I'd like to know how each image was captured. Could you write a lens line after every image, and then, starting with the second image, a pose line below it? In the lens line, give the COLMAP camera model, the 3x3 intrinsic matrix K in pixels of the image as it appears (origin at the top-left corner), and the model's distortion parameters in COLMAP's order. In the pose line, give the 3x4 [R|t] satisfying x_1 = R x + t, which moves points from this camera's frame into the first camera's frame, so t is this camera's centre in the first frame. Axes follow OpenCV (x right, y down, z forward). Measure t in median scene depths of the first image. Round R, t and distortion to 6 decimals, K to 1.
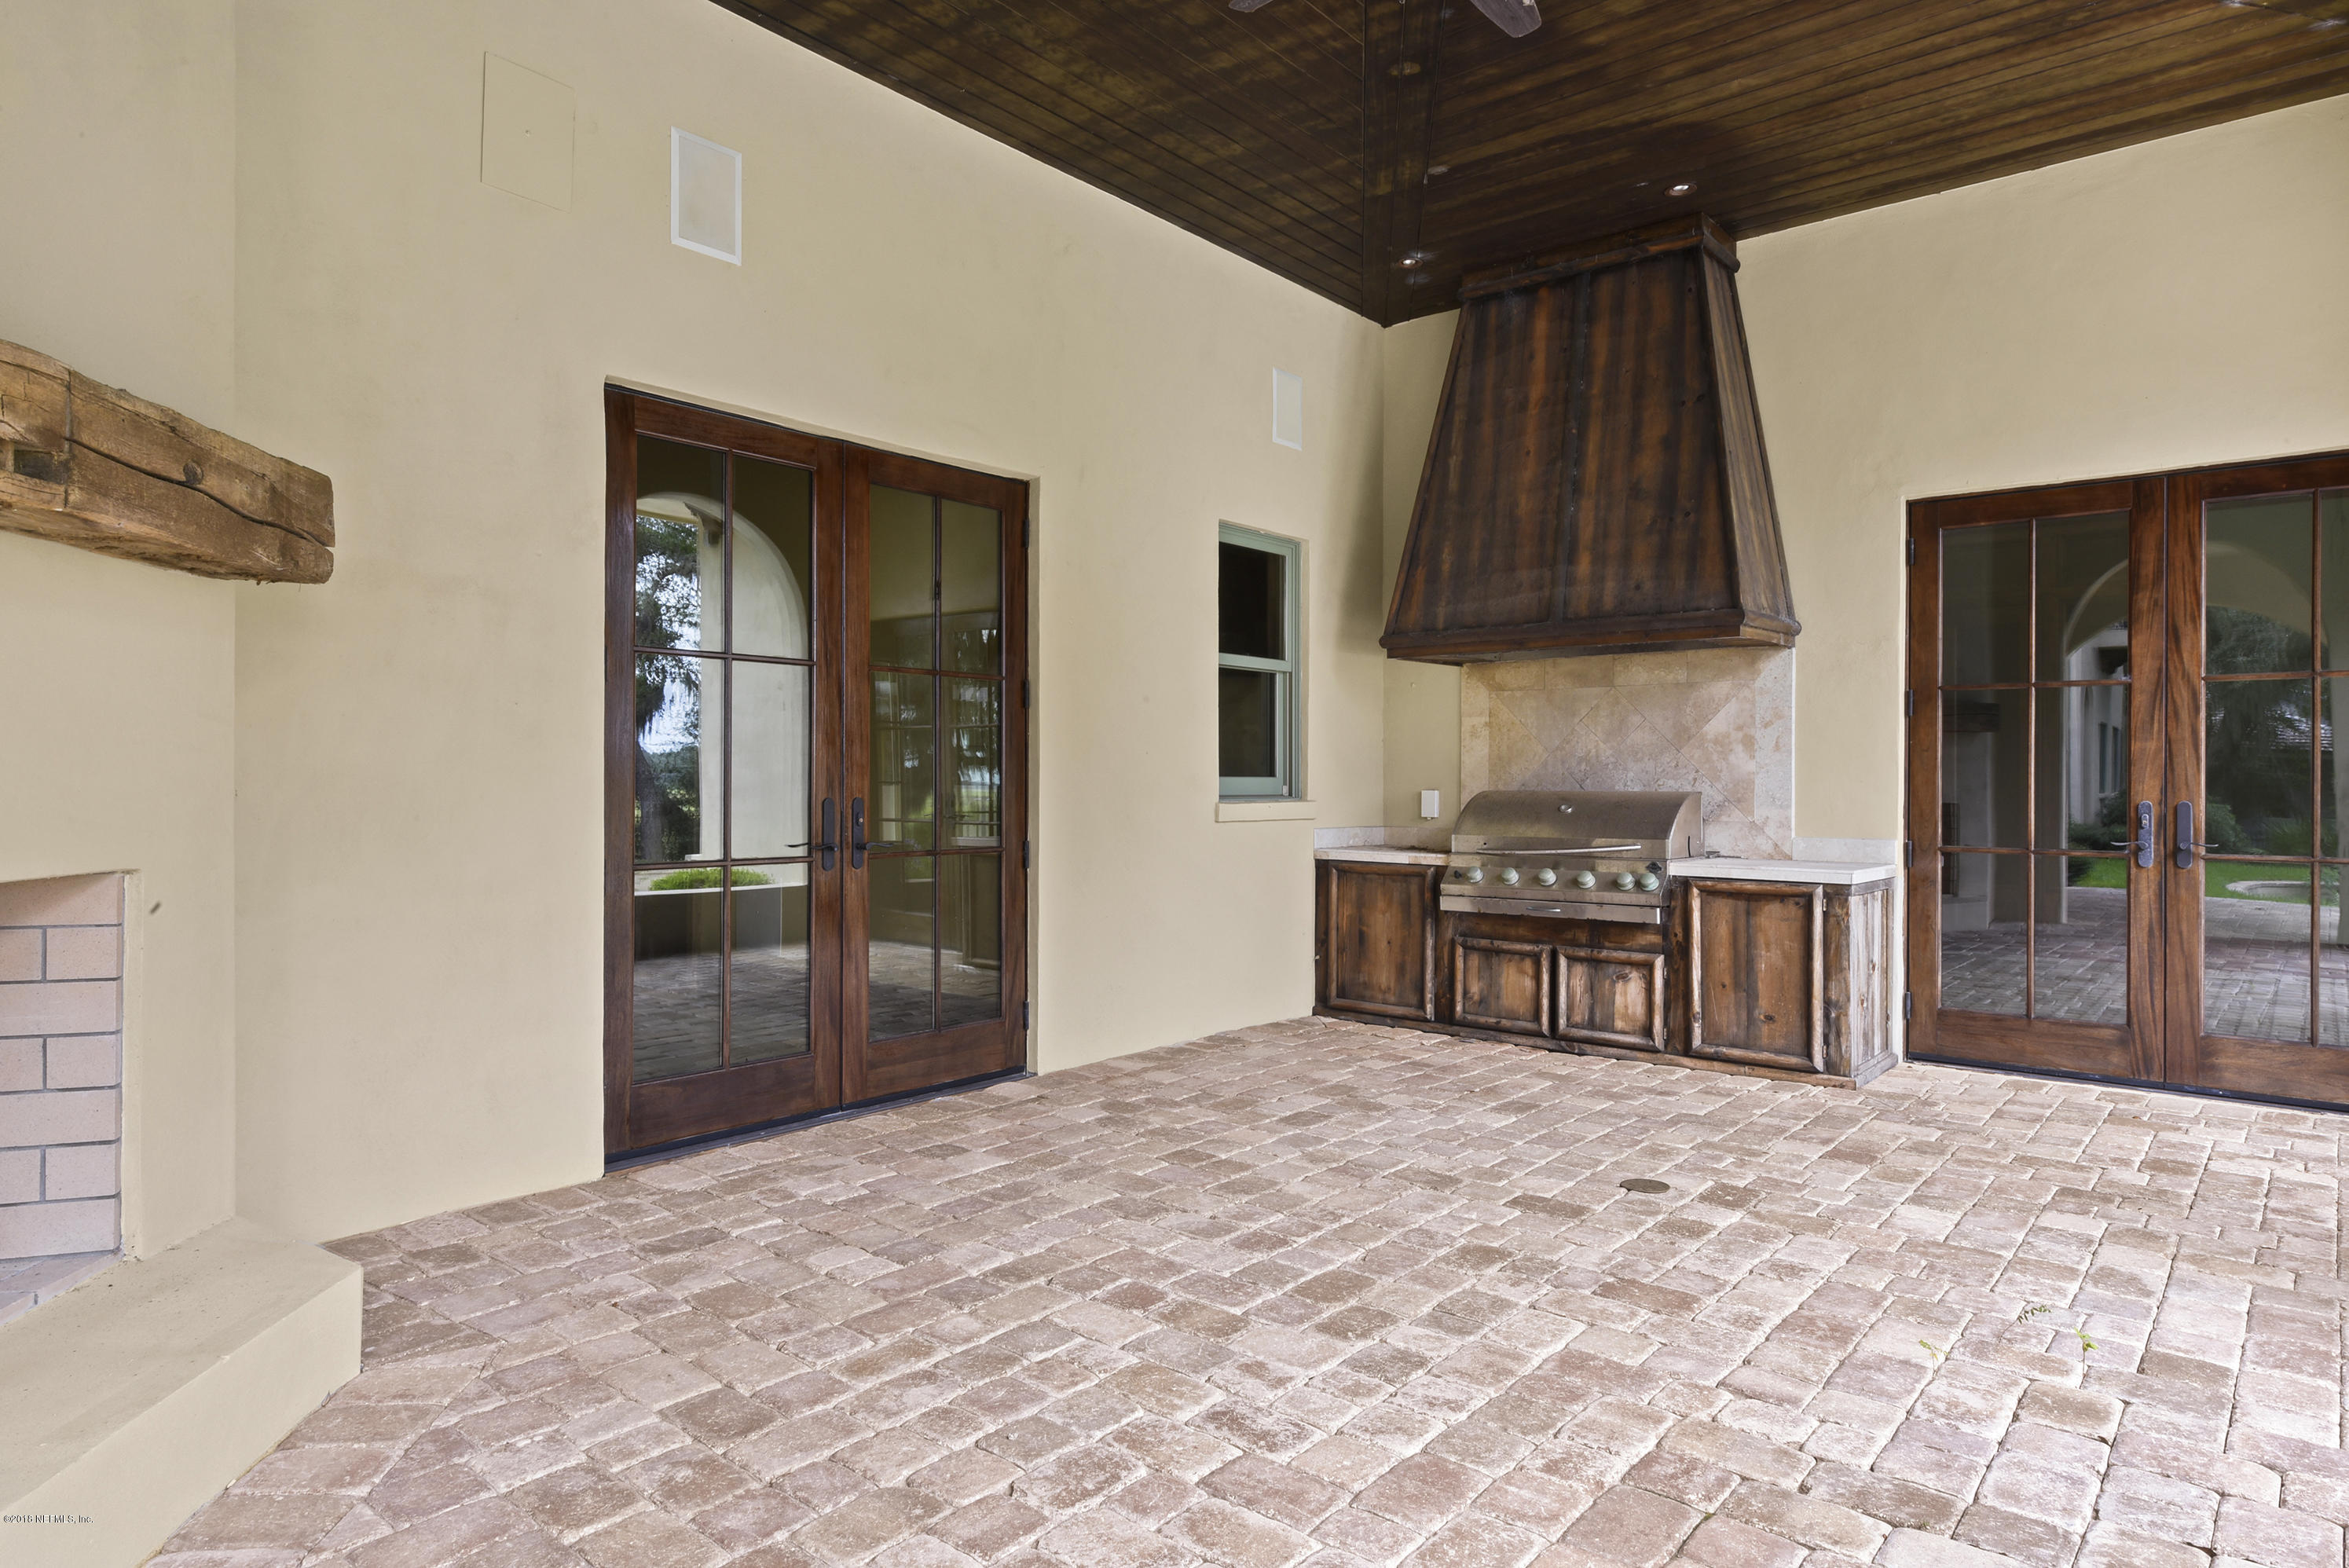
lens RADIAL K [[1392.4, 0, 1172.6], [0, 1392.4, 781.0], [0, 0, 1]] dist [-0.000190, -0.000379]
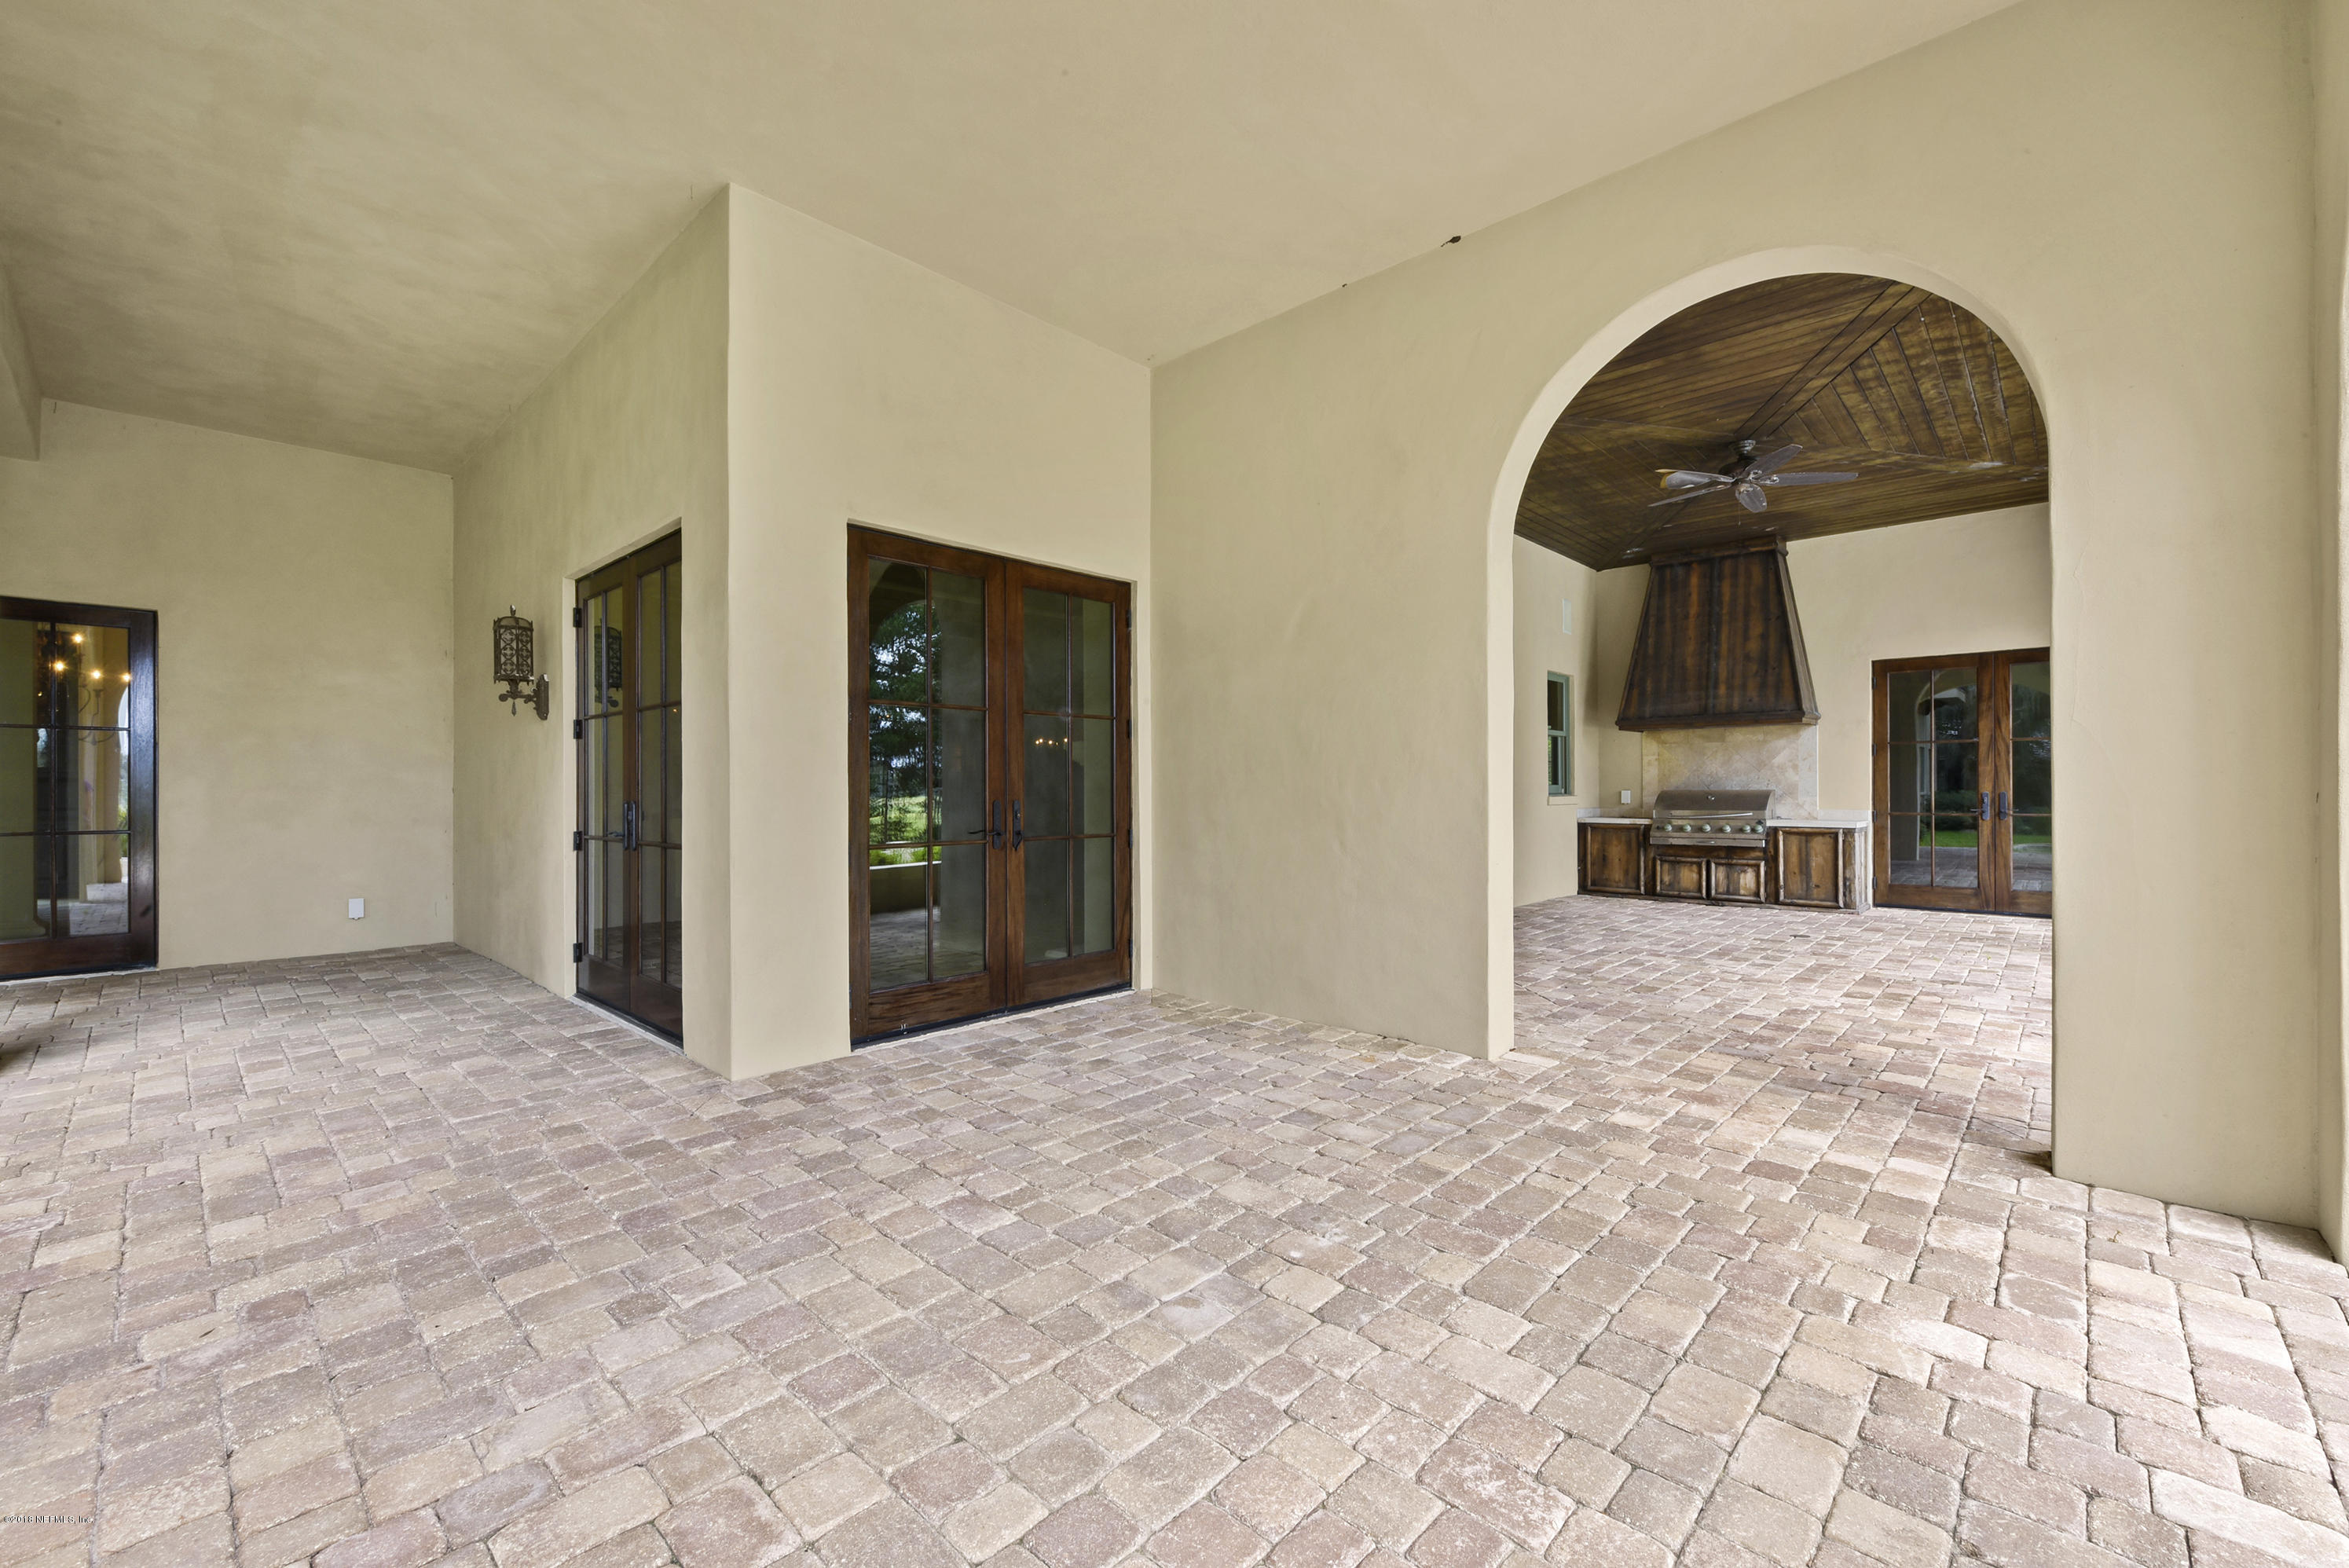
lens RADIAL K [[967.9, 0, 1176.6], [0, 967.9, 787.9], [0, 0, 1]] dist [0.001022, 0.000125]
pose [[0.998966, -0.009867, -0.044378, -0.513388], [0.009914, 0.999951, 0.000830, -0.005786], [0.044368, -0.001269, 0.999014, -0.601237]]
